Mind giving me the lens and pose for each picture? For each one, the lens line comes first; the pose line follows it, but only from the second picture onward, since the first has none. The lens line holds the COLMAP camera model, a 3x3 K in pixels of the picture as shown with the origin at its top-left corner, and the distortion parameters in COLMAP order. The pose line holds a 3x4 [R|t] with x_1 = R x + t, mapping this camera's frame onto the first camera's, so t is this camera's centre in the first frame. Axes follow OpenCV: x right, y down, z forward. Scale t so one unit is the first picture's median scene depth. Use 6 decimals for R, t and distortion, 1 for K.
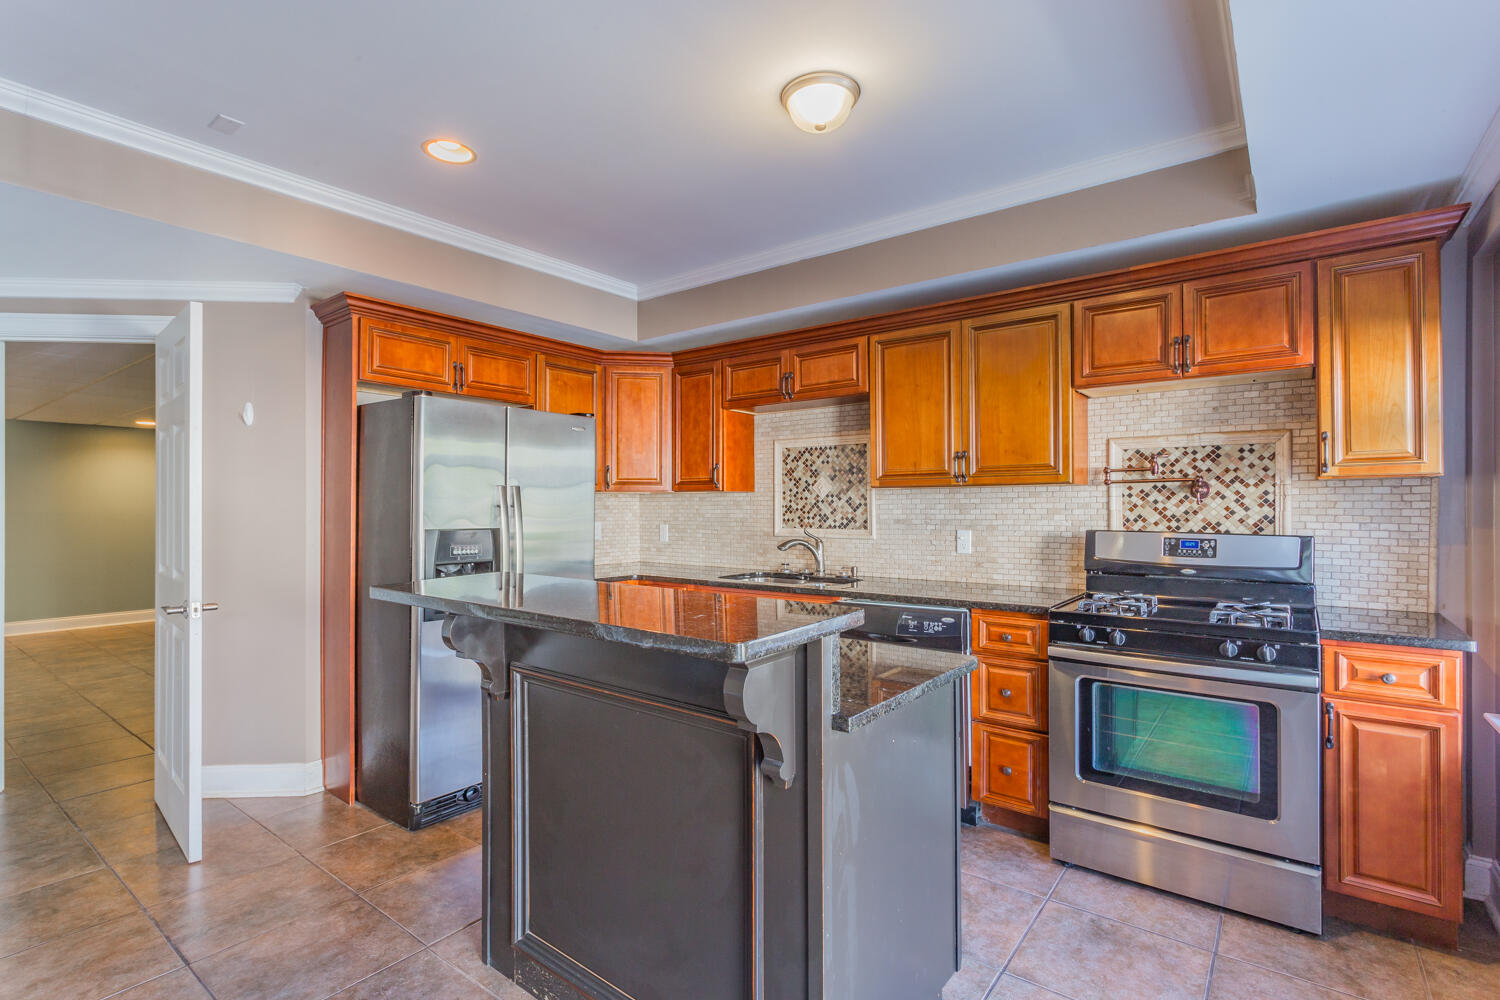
lens RADIAL K [[731.1, 0, 683.7], [0, 731.1, 487.2], [0, 0, 1]] dist [0.000781, 0.001617]
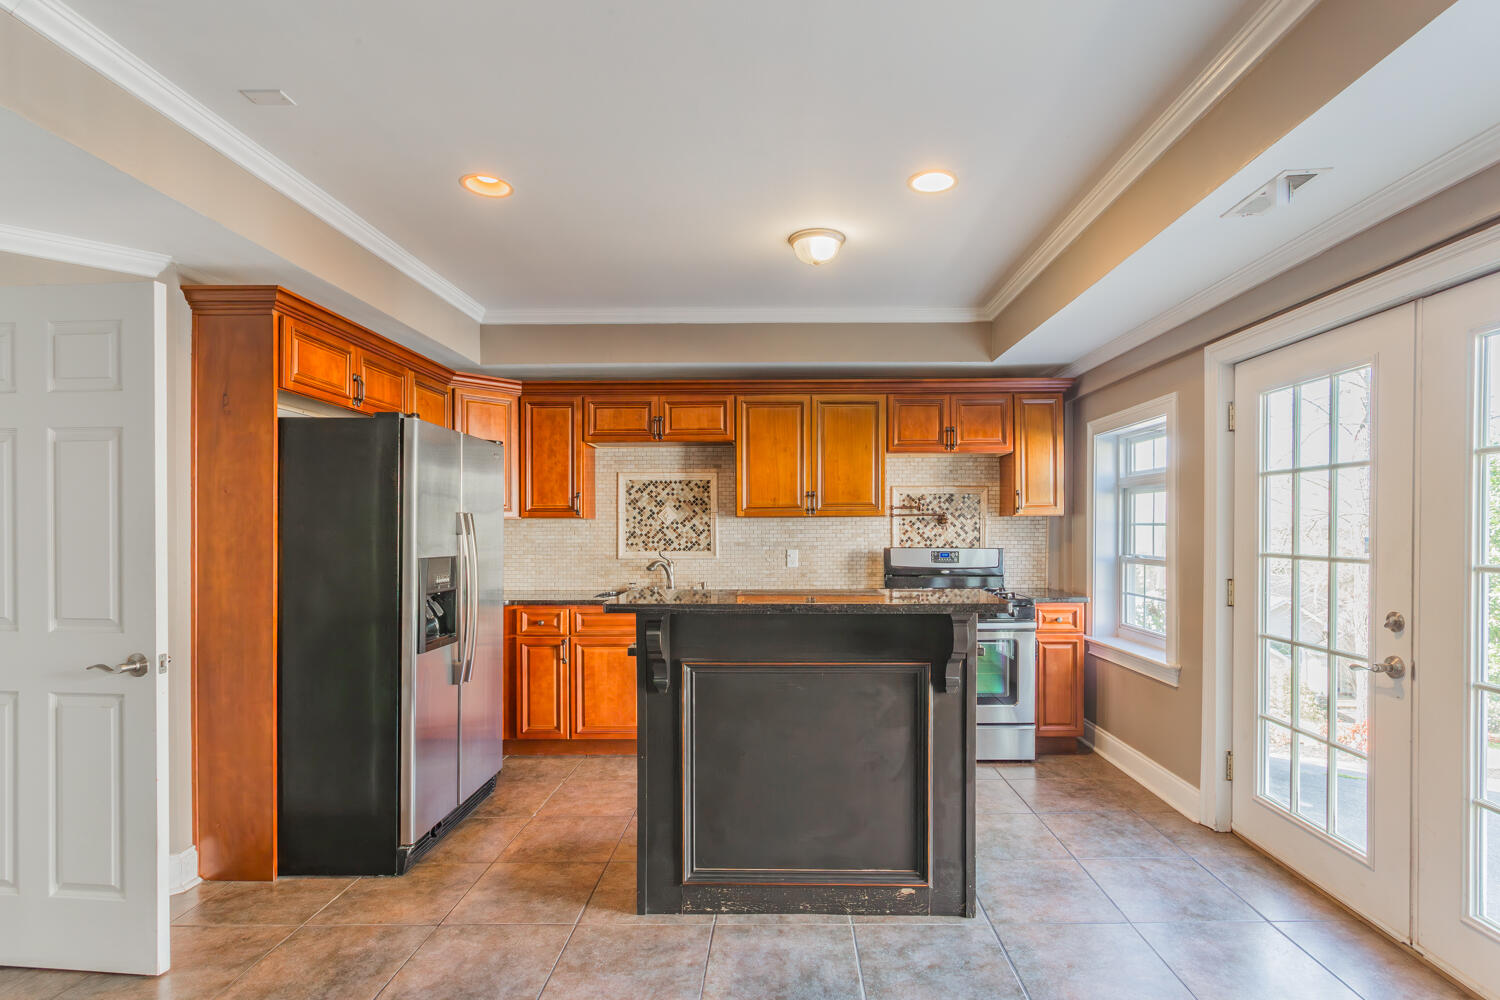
lens RADIAL K [[776.1, 0, 761.6], [0, 776.1, 512.8], [0, 0, 1]] dist [0.002035, 0.001292]
pose [[0.781914, 0.011438, 0.623281, -0.631934], [-0.013561, 0.999907, -0.001337, -0.006593], [-0.623238, -0.007407, 0.781997, -0.078713]]
